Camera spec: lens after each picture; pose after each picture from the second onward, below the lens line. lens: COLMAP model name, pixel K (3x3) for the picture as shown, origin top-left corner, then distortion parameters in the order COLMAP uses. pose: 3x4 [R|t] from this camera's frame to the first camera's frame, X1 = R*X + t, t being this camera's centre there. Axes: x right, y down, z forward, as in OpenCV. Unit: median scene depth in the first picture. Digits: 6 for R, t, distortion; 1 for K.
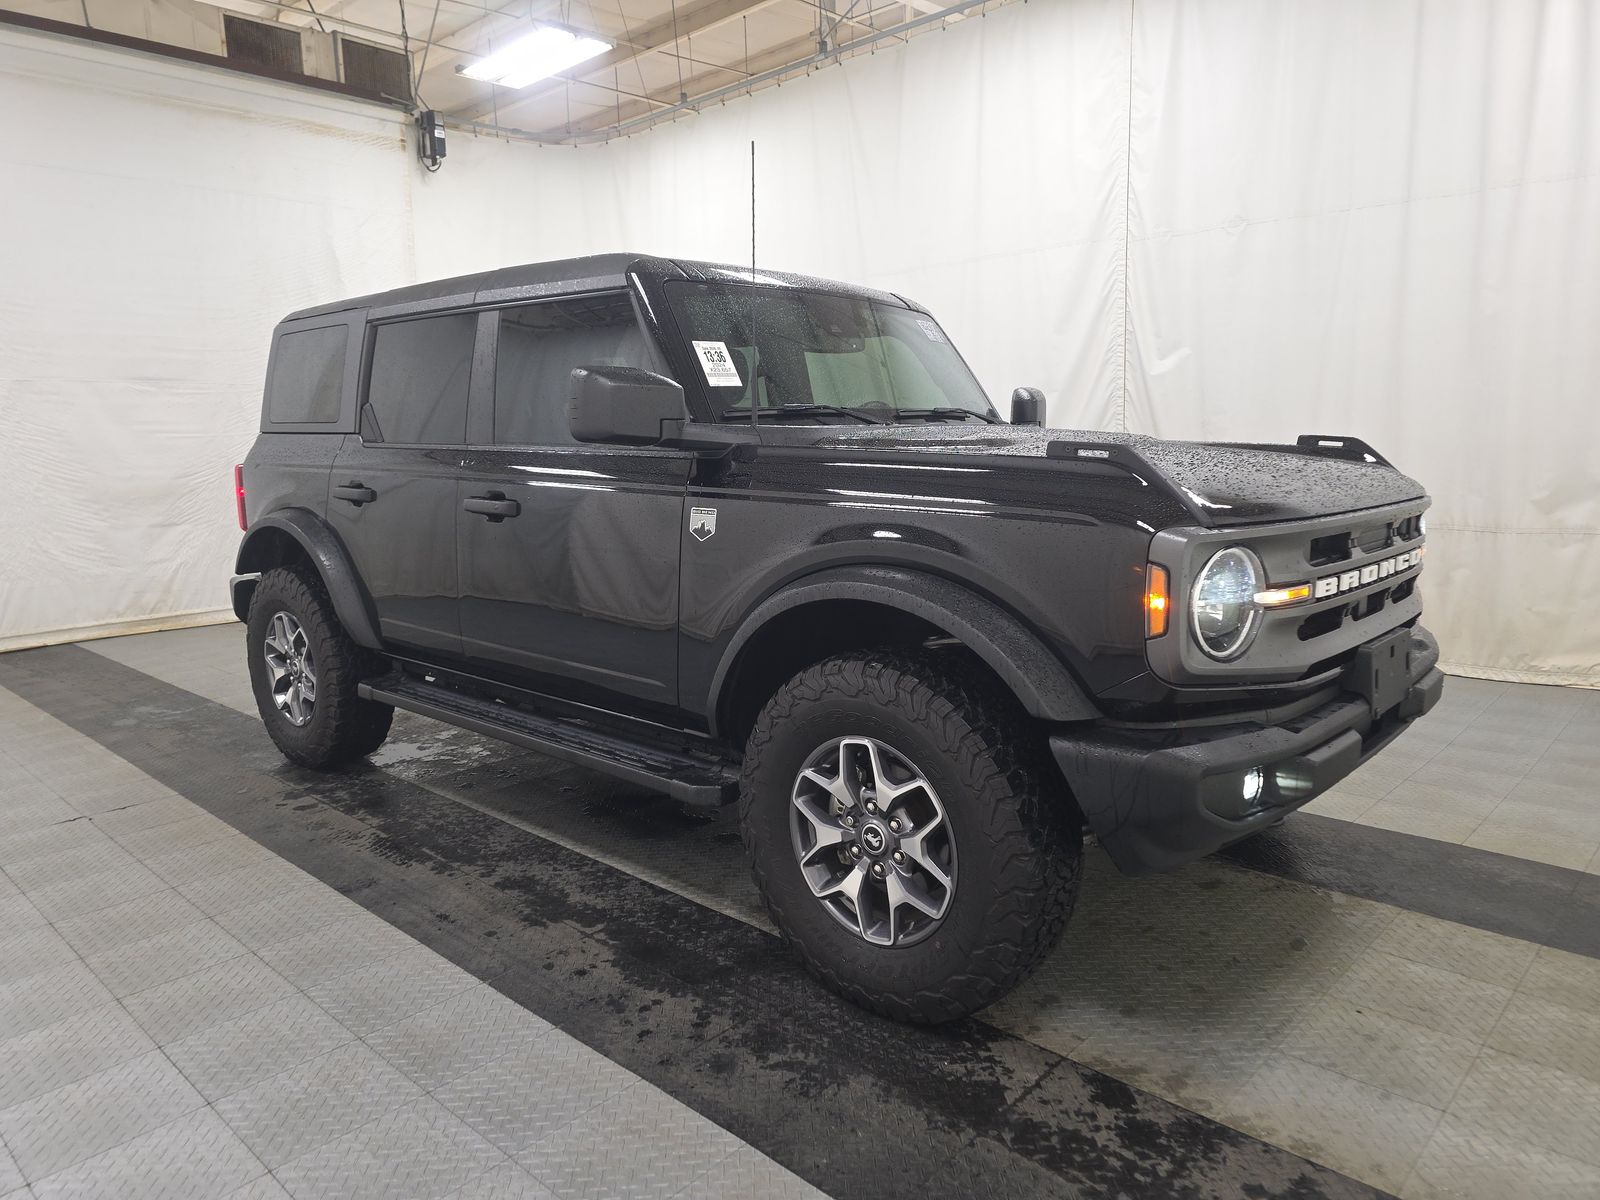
lens RADIAL K [[1089.6, 0, 796.0], [0, 1089.6, 602.4], [0, 0, 1]] dist [0.030390, -0.024707]
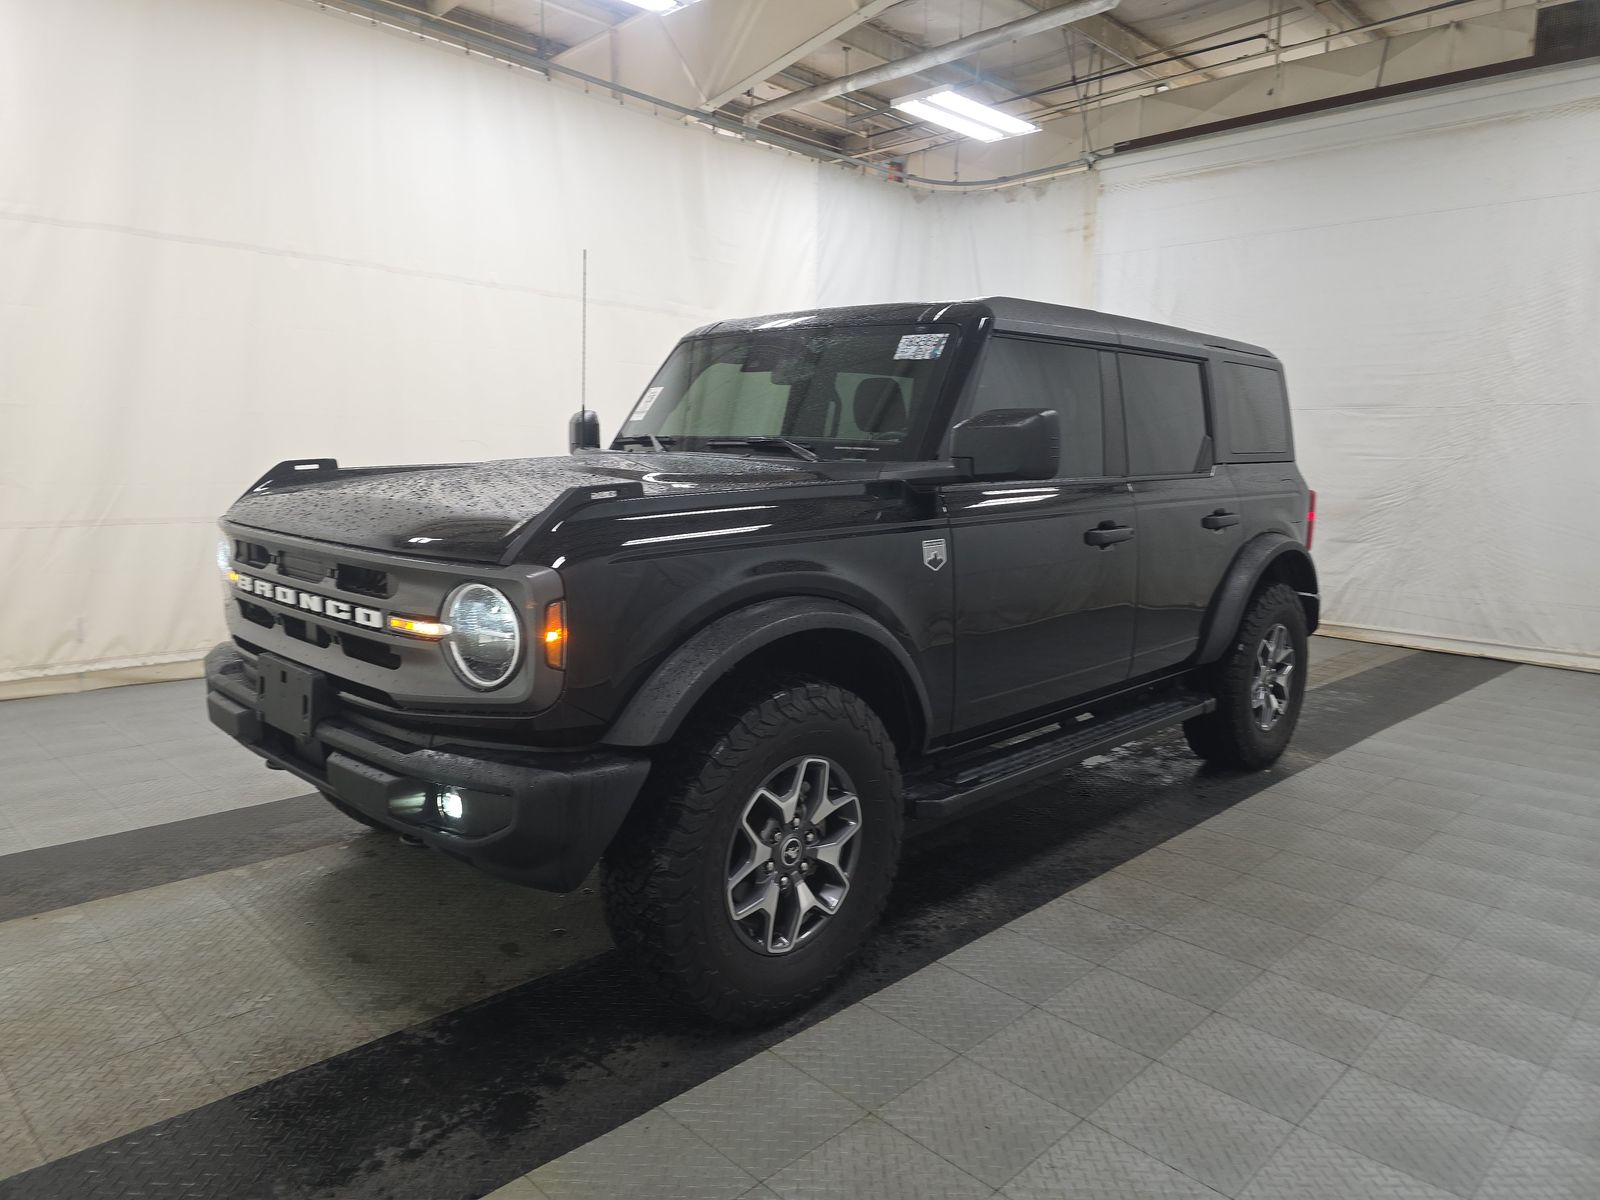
lens RADIAL K [[1089.6, 0, 796.0], [0, 1089.6, 602.7], [0, 0, 1]] dist [0.030390, -0.024707]
pose [[-0.046621, 0.151729, -0.987322, 0.502702], [-0.168692, 0.973005, 0.157494, -0.087565], [0.984566, 0.173896, -0.019767, 0.487916]]
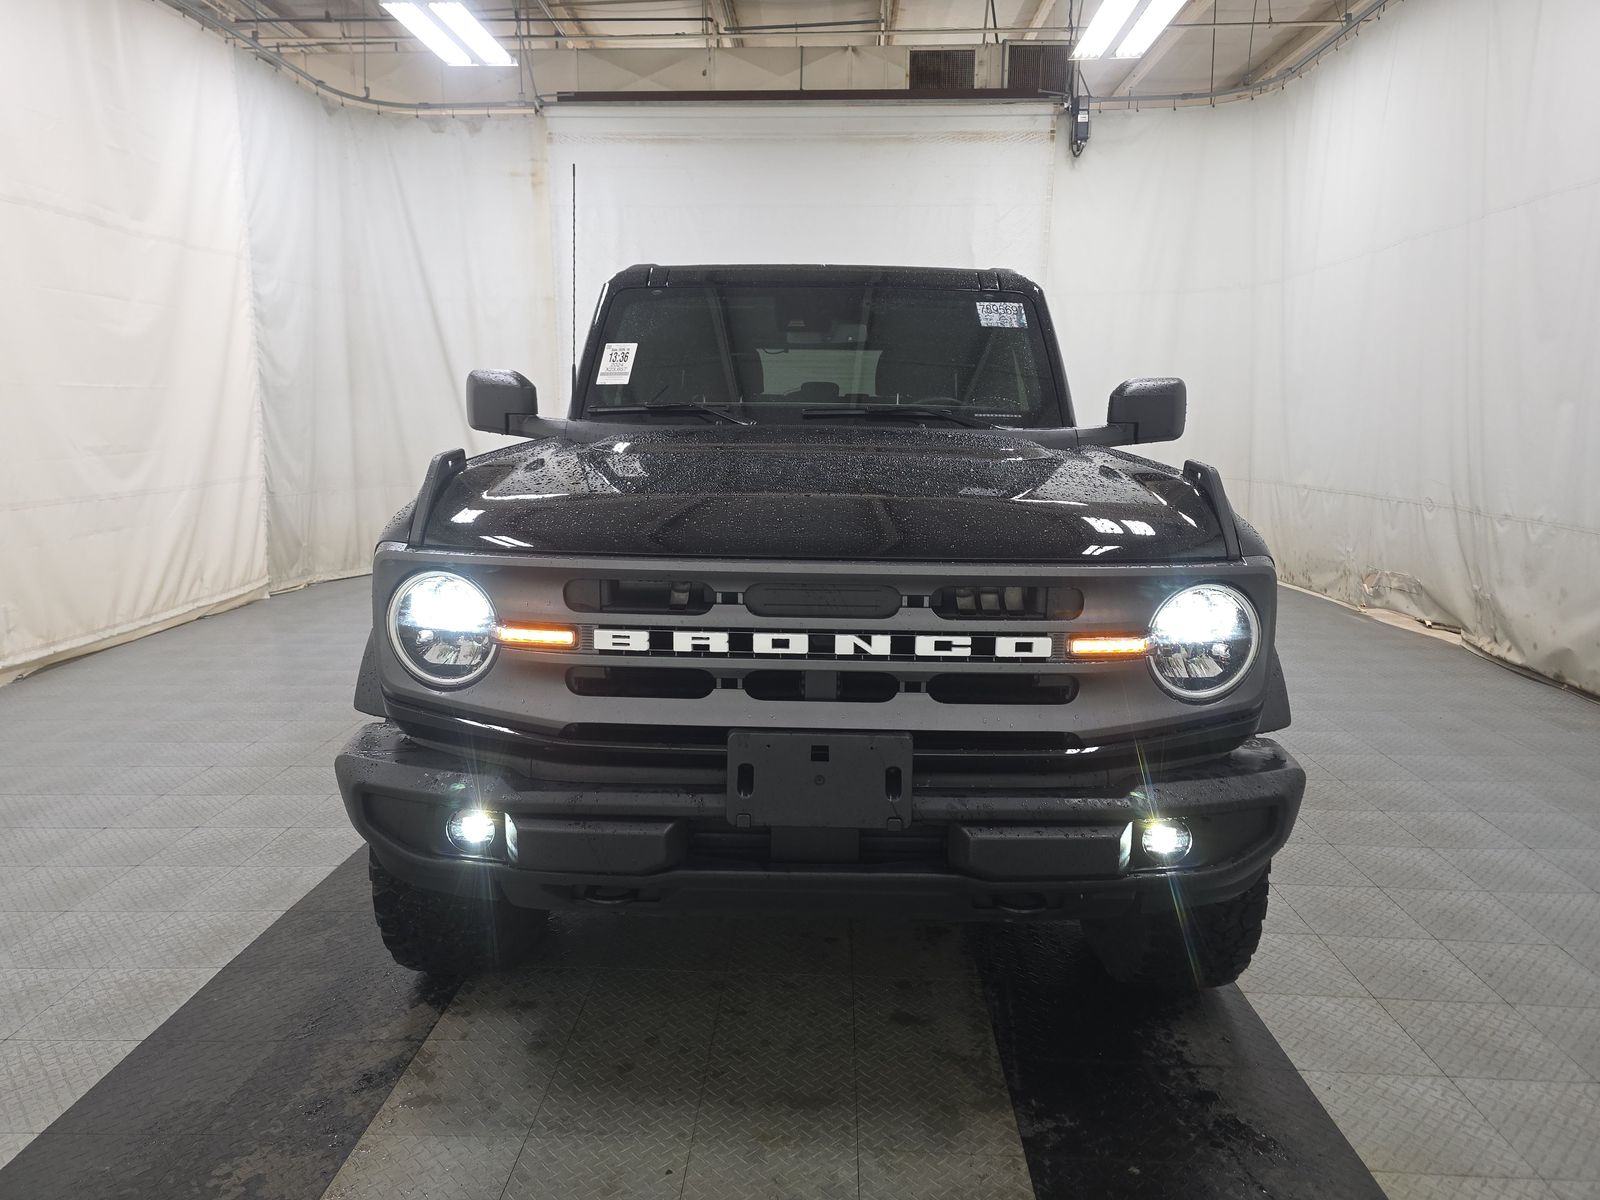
lens RADIAL K [[1089.6, 0, 800.9], [0, 1089.6, 592.6], [0, 0, 1]] dist [0.030390, -0.024707]
pose [[0.655168, 0.143281, -0.741772, 0.351851], [-0.130254, 0.988571, 0.075906, -0.038848], [0.744170, 0.046887, 0.666343, 0.162479]]
